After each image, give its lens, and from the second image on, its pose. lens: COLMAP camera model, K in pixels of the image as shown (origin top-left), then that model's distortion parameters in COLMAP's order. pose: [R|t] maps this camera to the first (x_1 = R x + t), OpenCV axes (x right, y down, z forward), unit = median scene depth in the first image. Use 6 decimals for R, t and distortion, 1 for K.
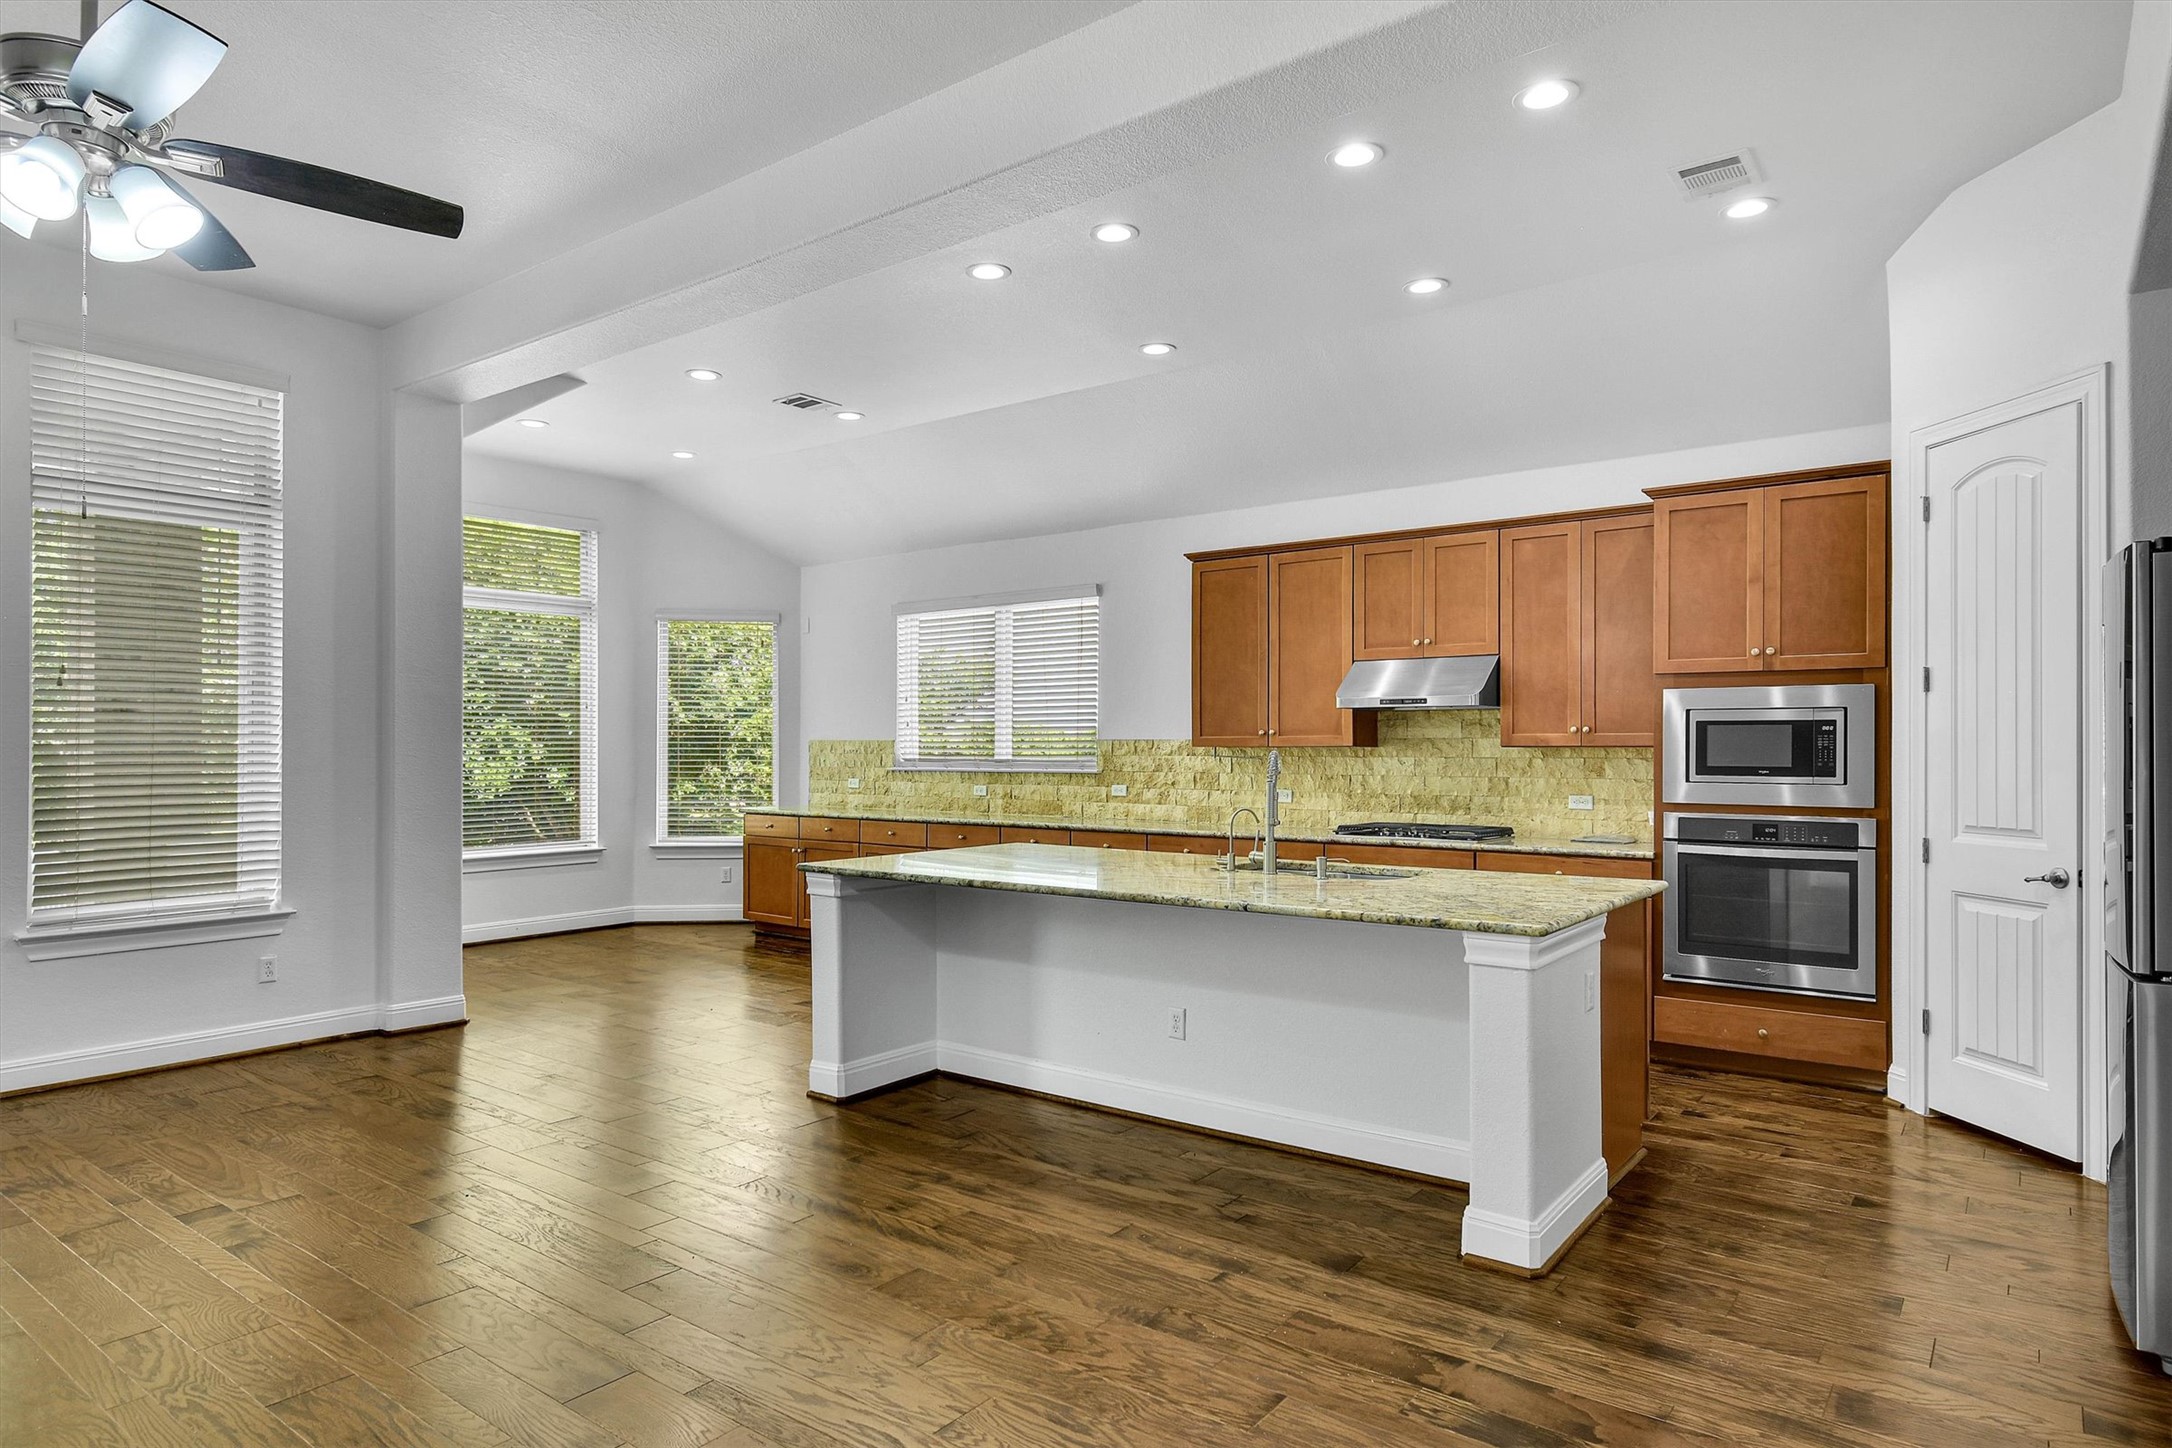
lens RADIAL K [[1234.8, 0, 1094.1], [0, 1234.8, 737.3], [0, 0, 1]] dist [0.005139, 0.000559]
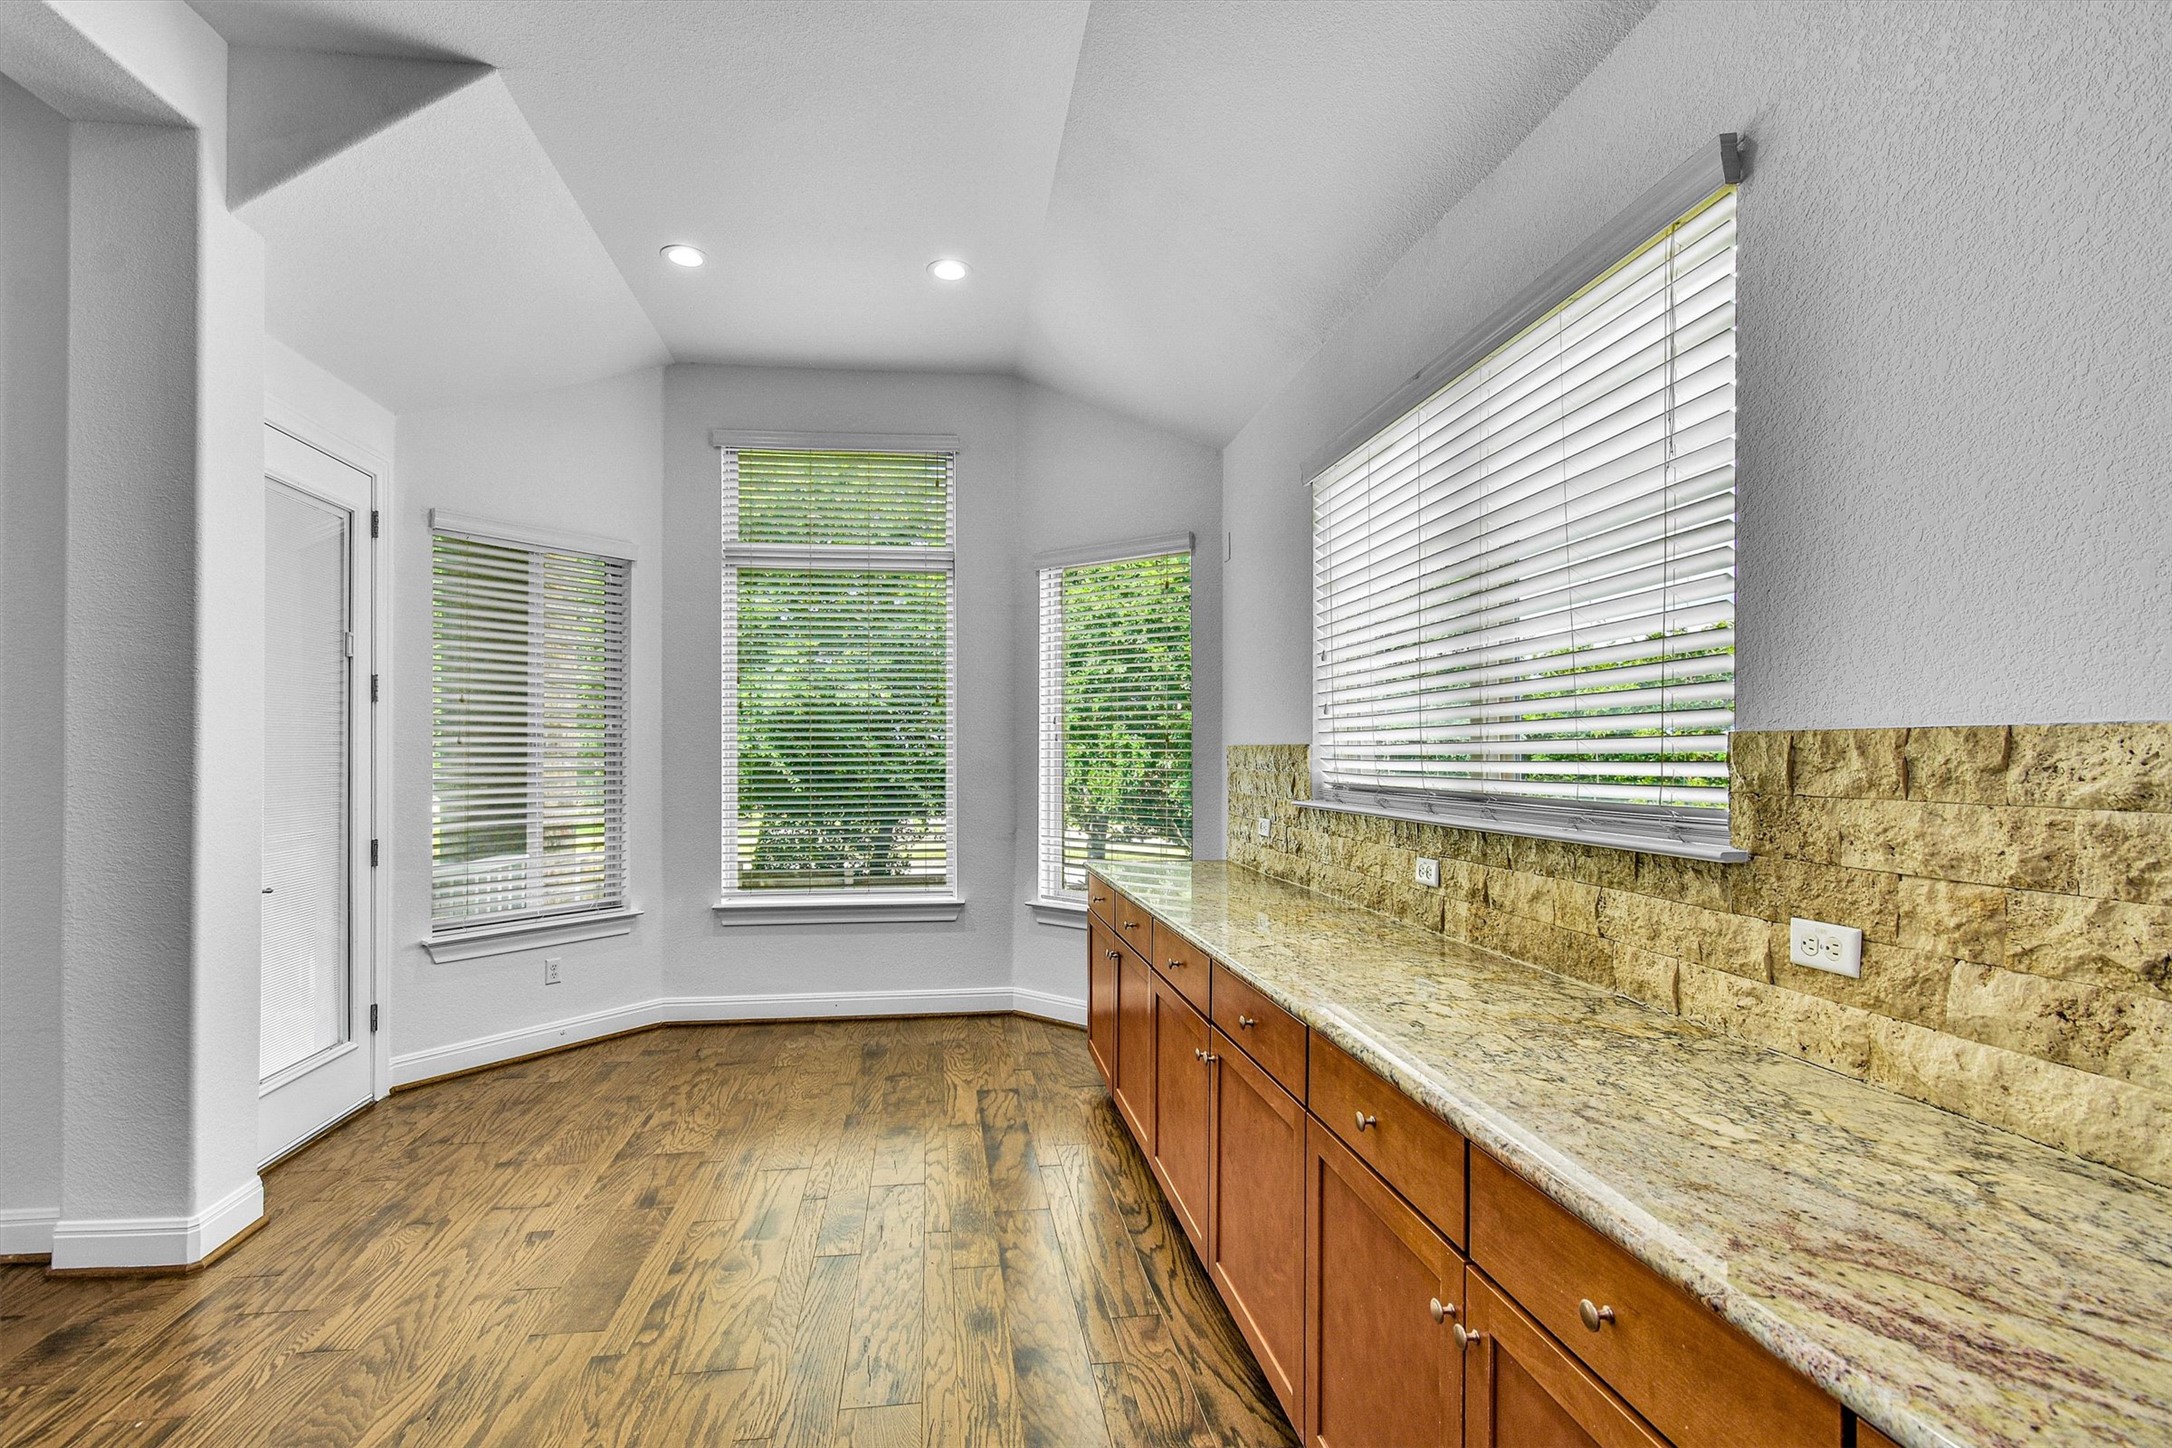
lens RADIAL K [[986.3, 0, 1077.0], [0, 986.3, 753.9], [0, 0, 1]] dist [0.004725, -0.001519]
pose [[0.707197, -0.000704, -0.707017, 0.062504], [0.004356, 0.999985, 0.003362, 0.005907], [0.707004, -0.005457, 0.707189, 0.903889]]
